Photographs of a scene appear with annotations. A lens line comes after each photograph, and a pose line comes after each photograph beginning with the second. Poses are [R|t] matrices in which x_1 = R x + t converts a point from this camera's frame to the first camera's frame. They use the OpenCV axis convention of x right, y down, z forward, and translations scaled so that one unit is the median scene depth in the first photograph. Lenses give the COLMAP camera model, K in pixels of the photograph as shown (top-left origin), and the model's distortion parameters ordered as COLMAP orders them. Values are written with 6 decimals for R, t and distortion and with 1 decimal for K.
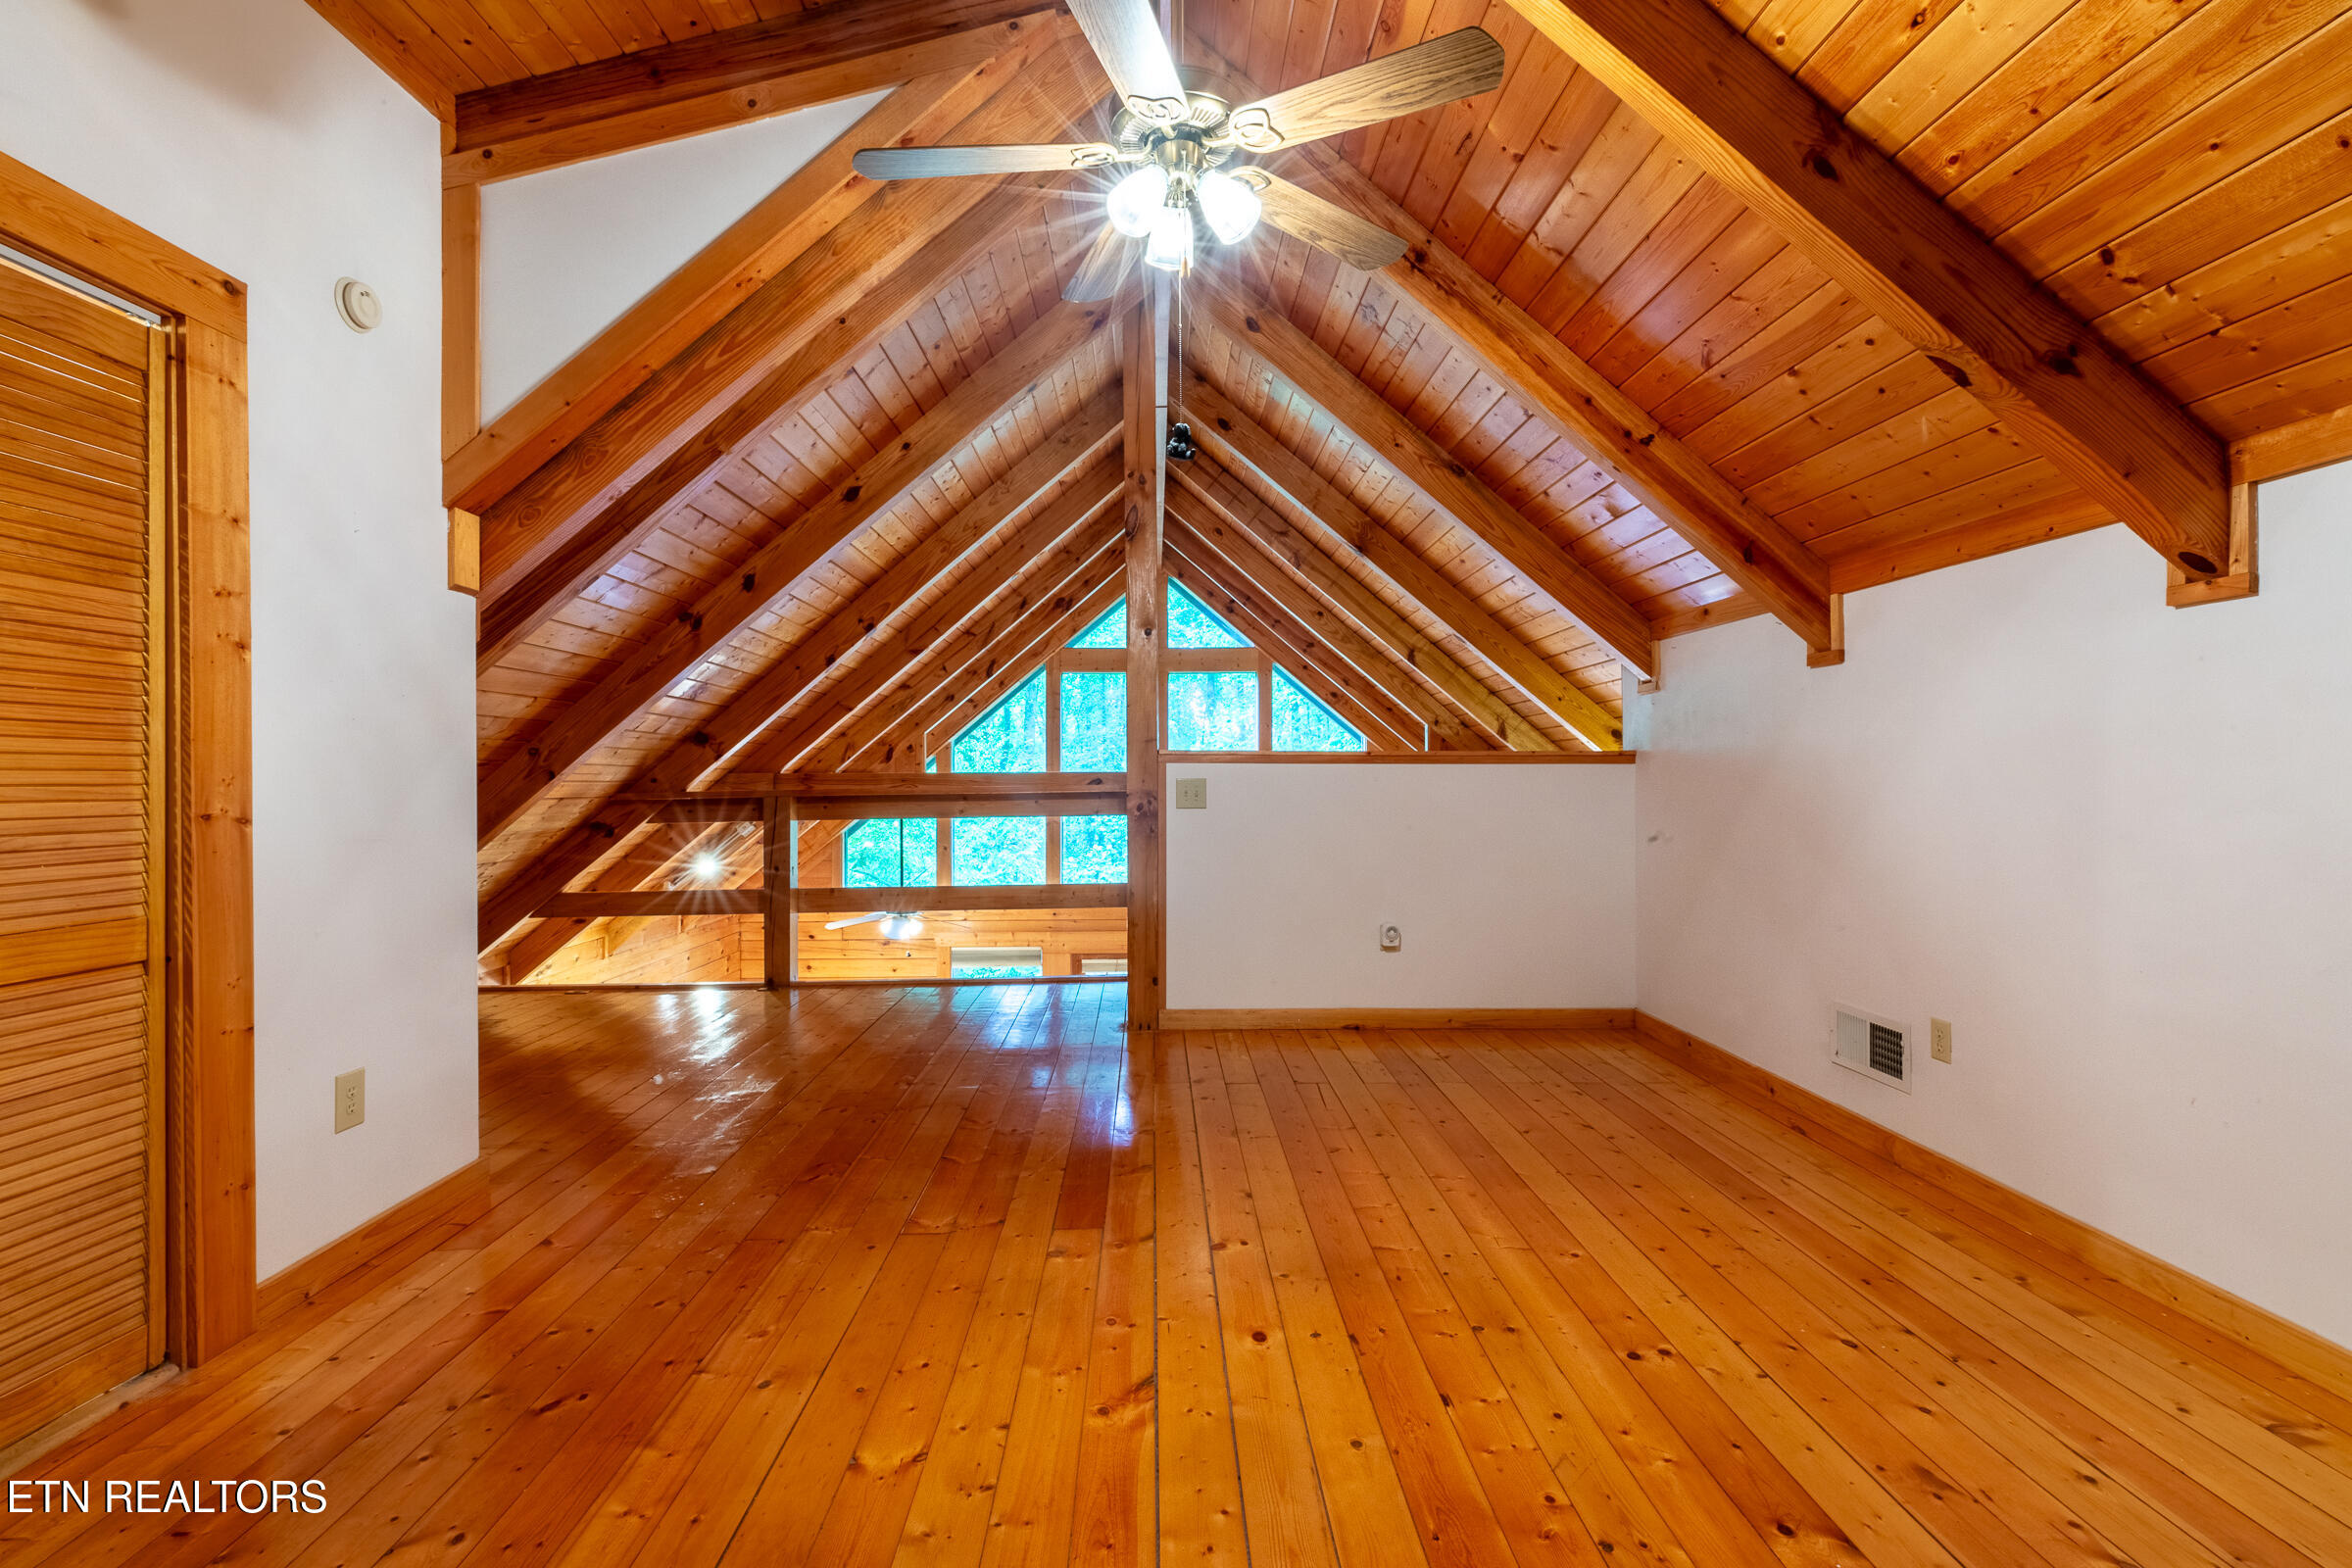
lens RADIAL K [[1091.2, 0, 1160.9], [0, 1091.2, 779.1], [0, 0, 1]] dist [0.004741, 0.000939]
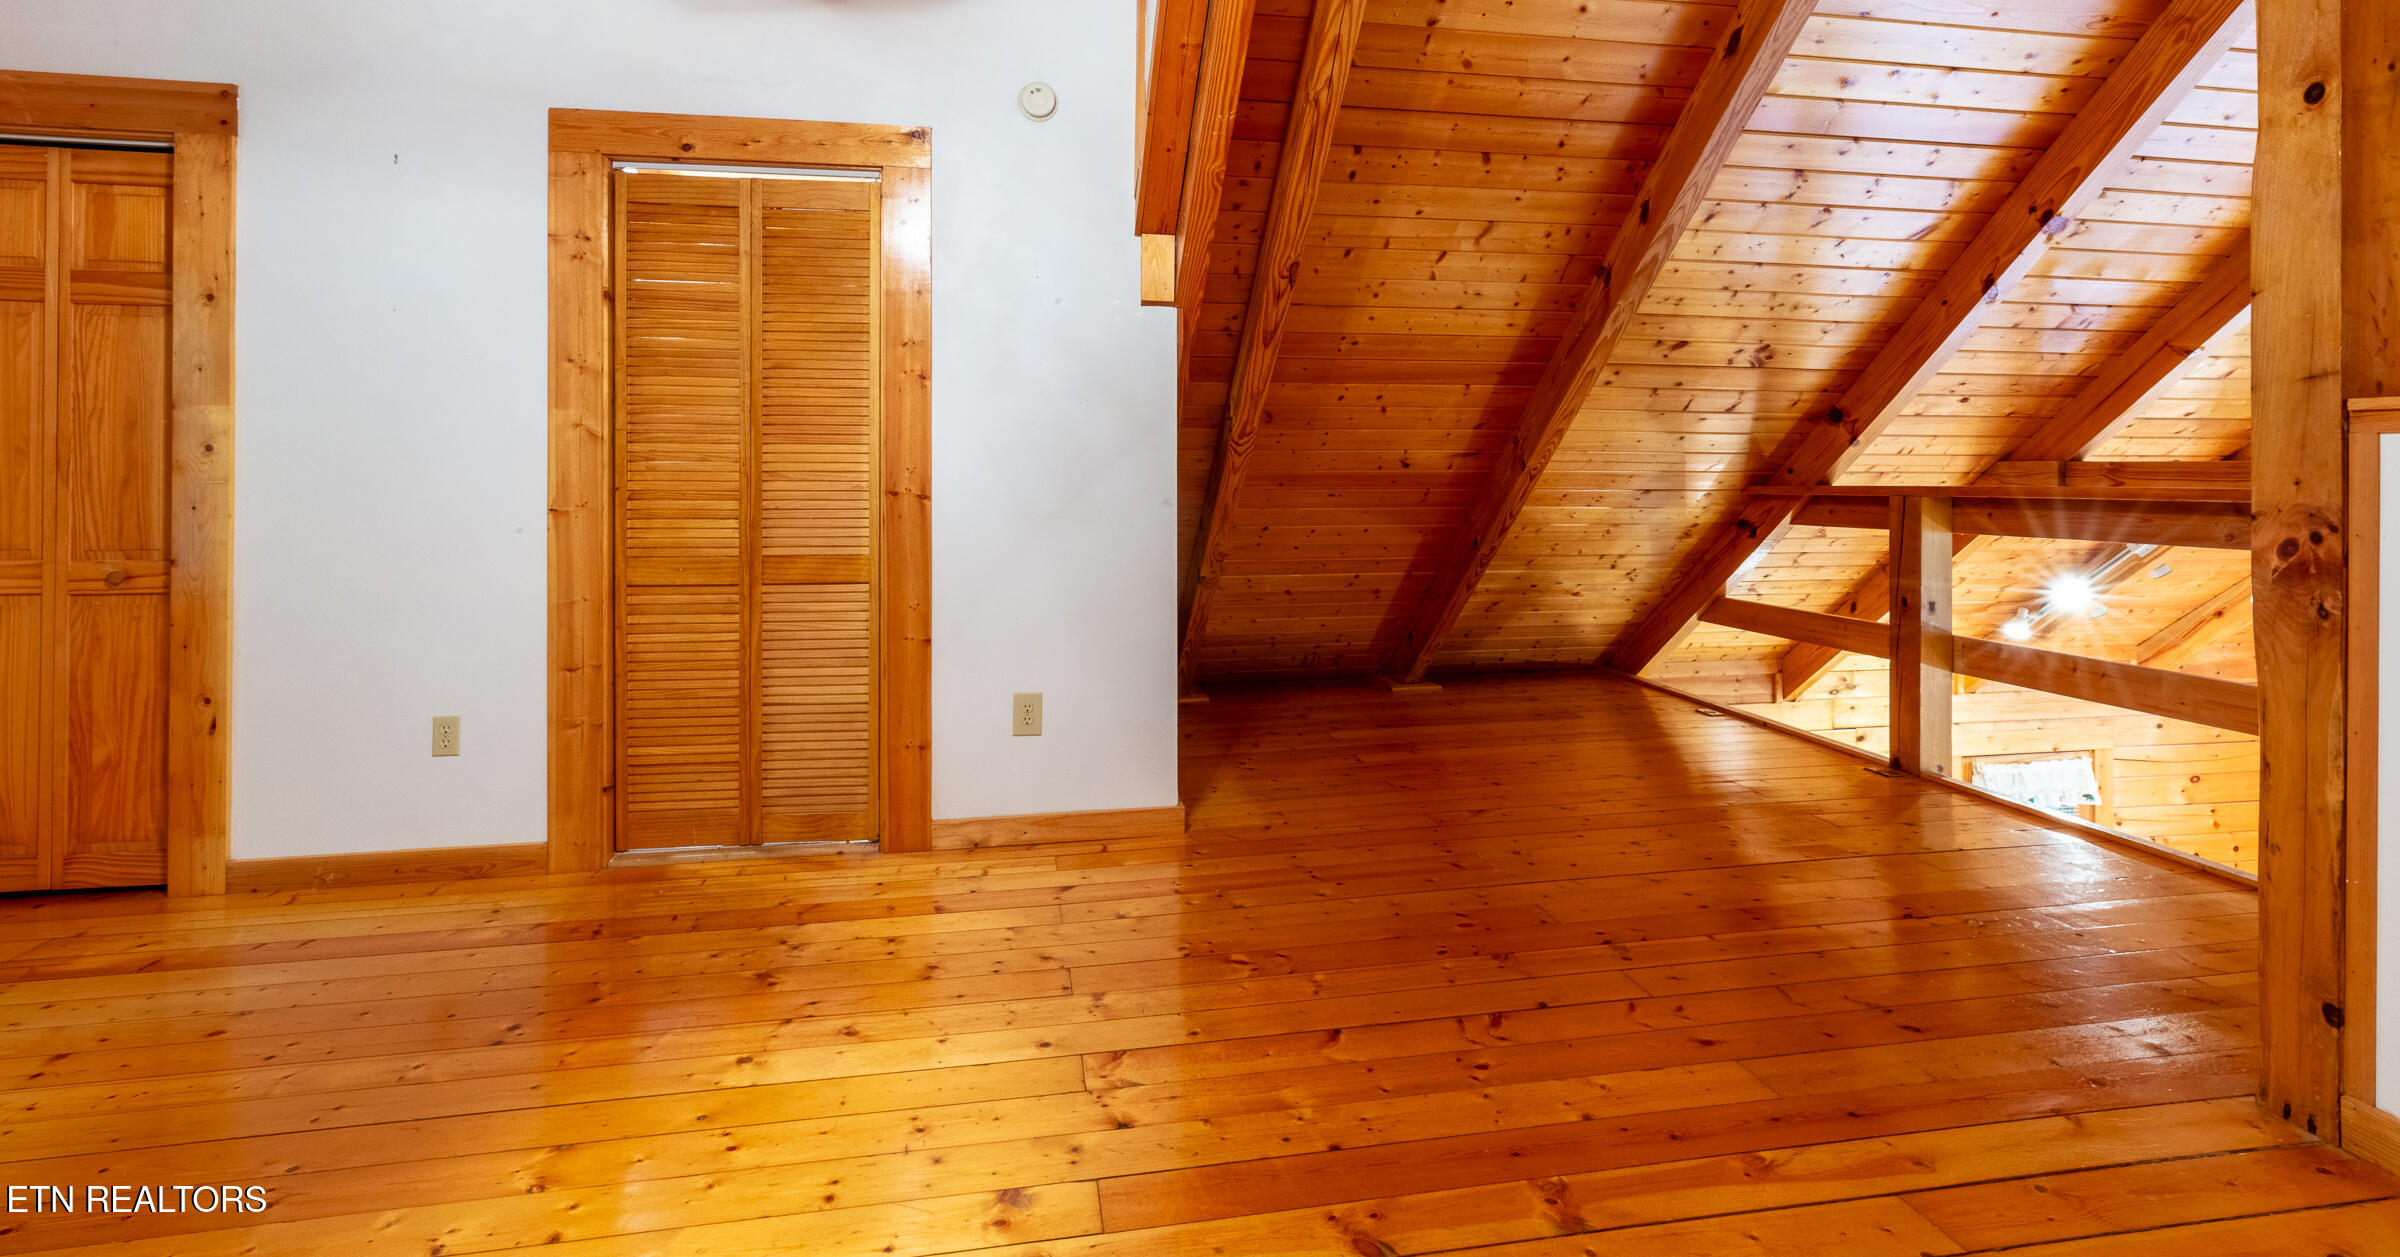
lens RADIAL K [[1074.4, 0, 1200.6], [0, 1074.4, 464.4], [0, 0, 1]] dist [0.000505, 0.000086]
pose [[0.148408, -0.000508, -0.988926, 0.506174], [-0.001845, 0.999998, -0.000791, -0.003722], [0.988925, 0.001942, 0.148407, 0.923460]]
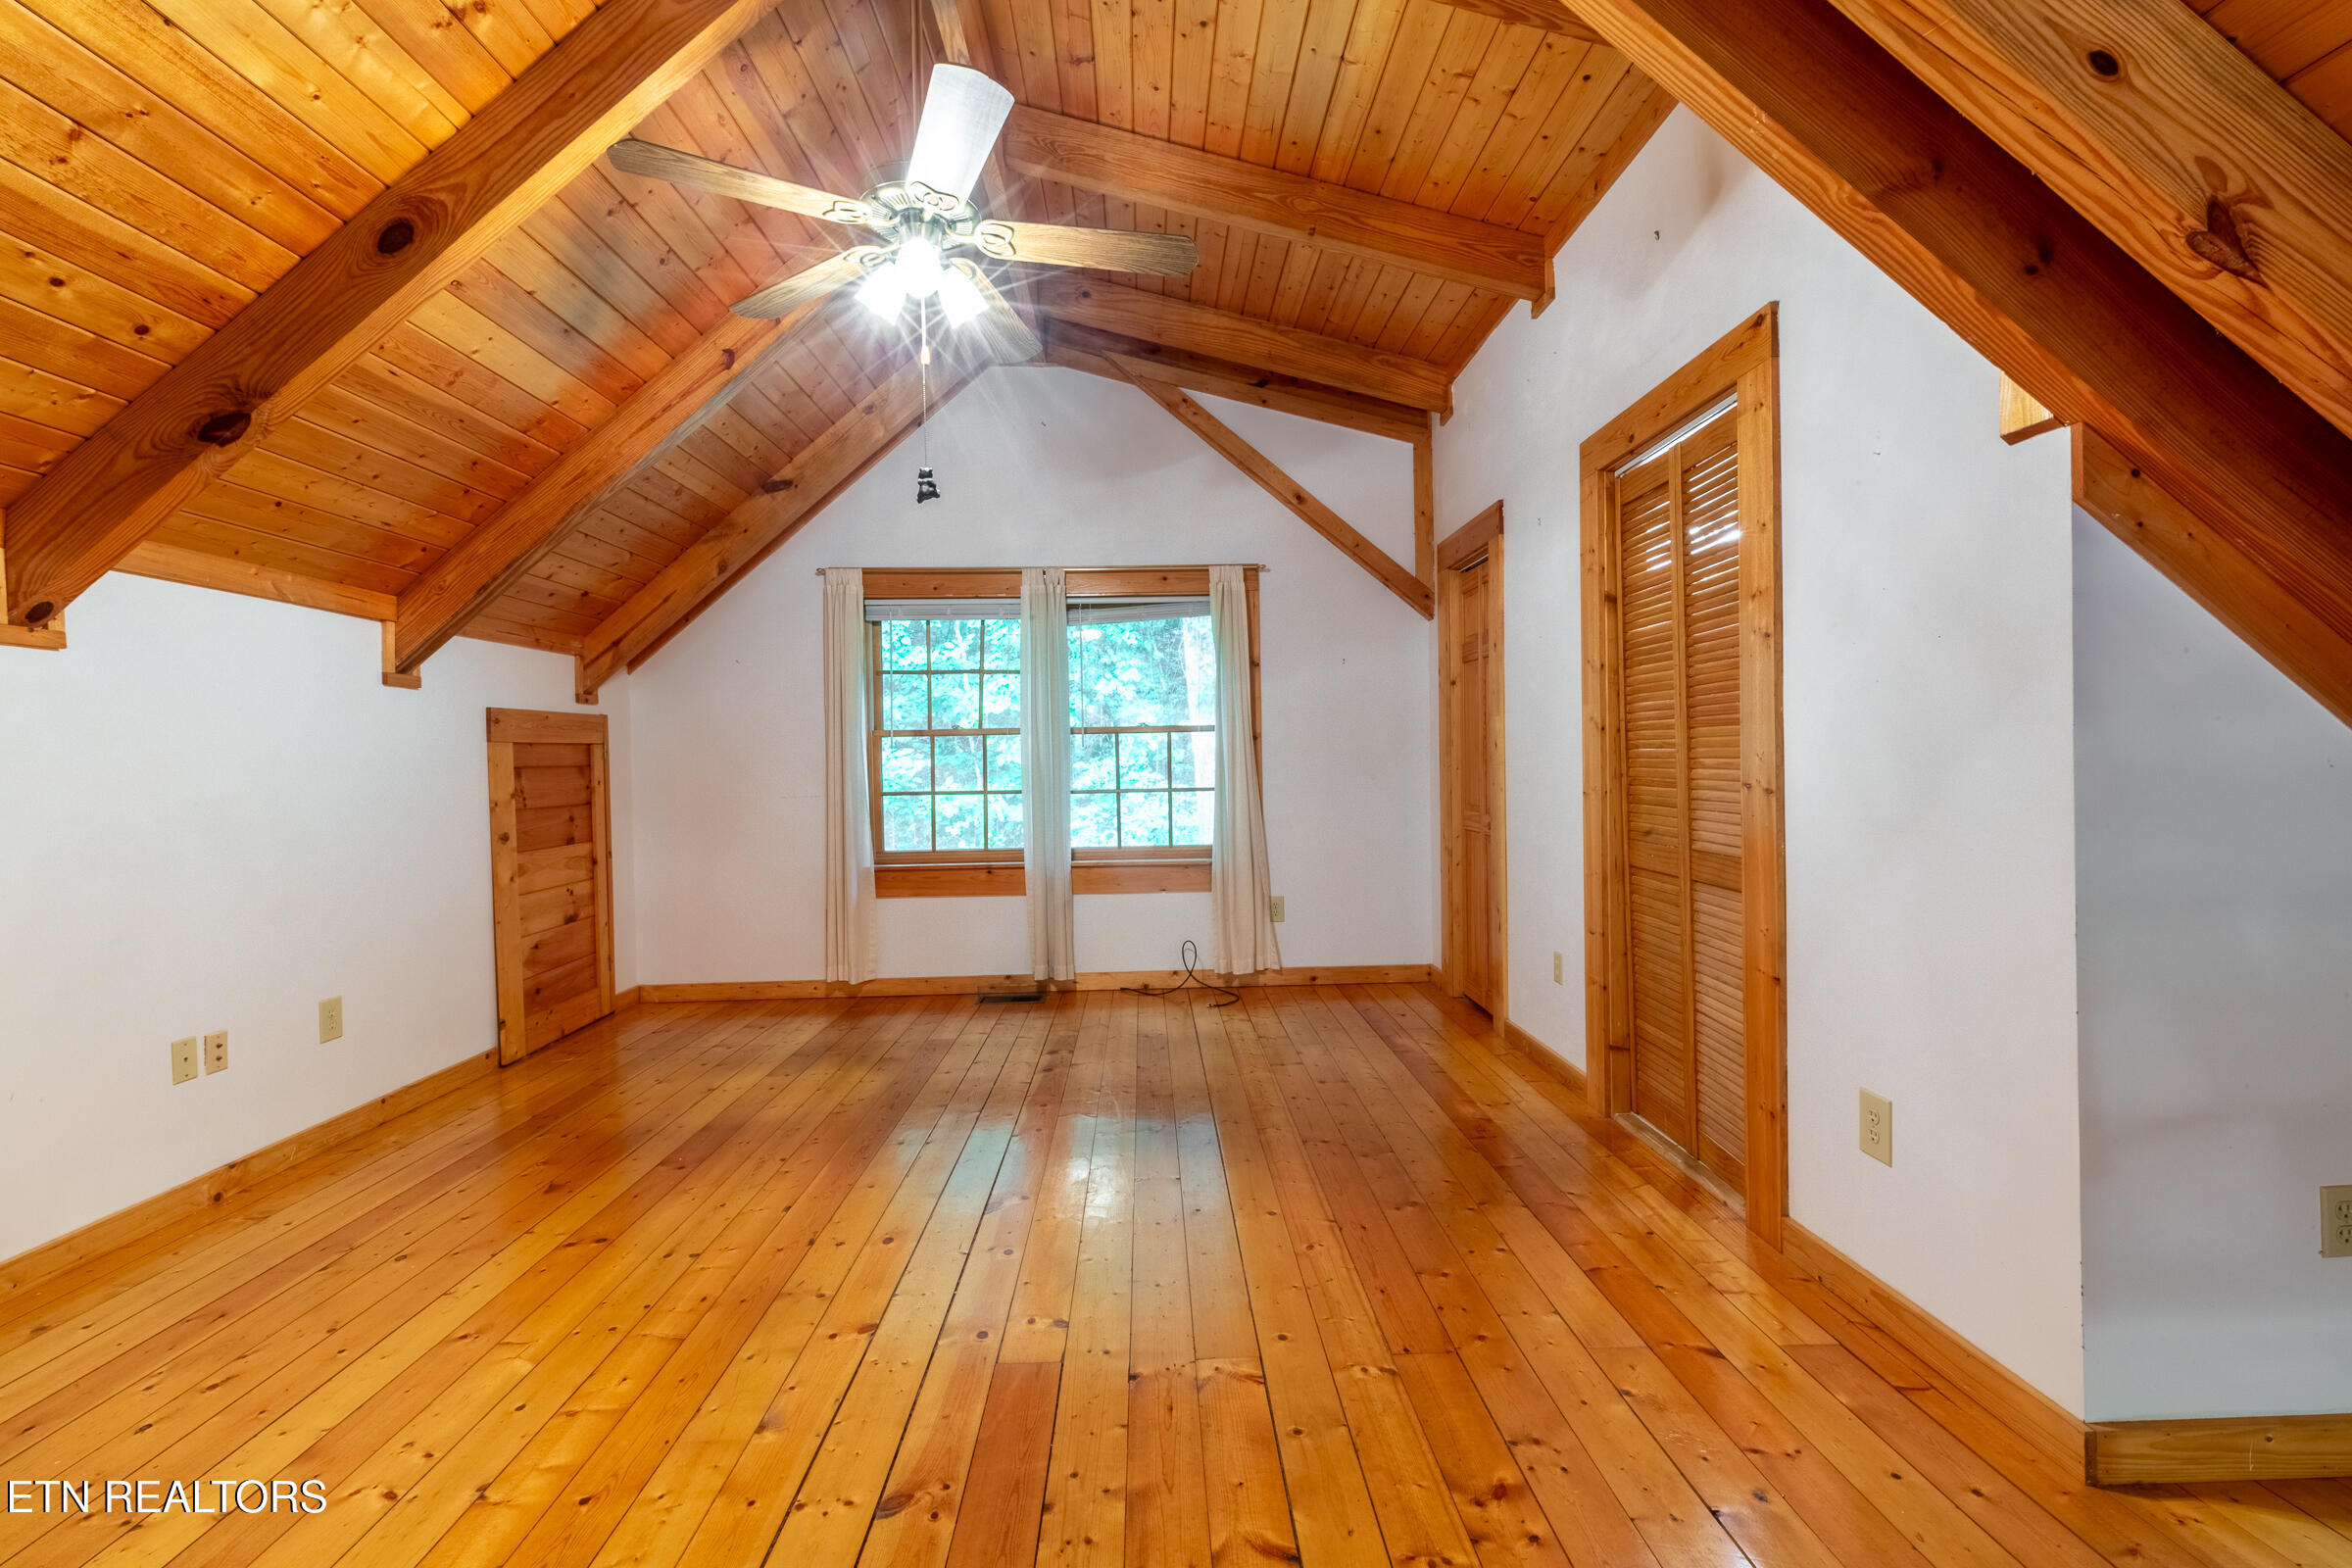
lens RADIAL K [[1033.3, 0, 1177.1], [0, 1033.3, 786.6], [0, 0, 1]] dist [0.000377, 0.000006]
pose [[-0.999446, 0.027417, -0.018887, -0.169167], [0.026987, 0.999379, 0.022678, -0.005548], [0.019497, 0.022156, -0.999564, 1.640918]]
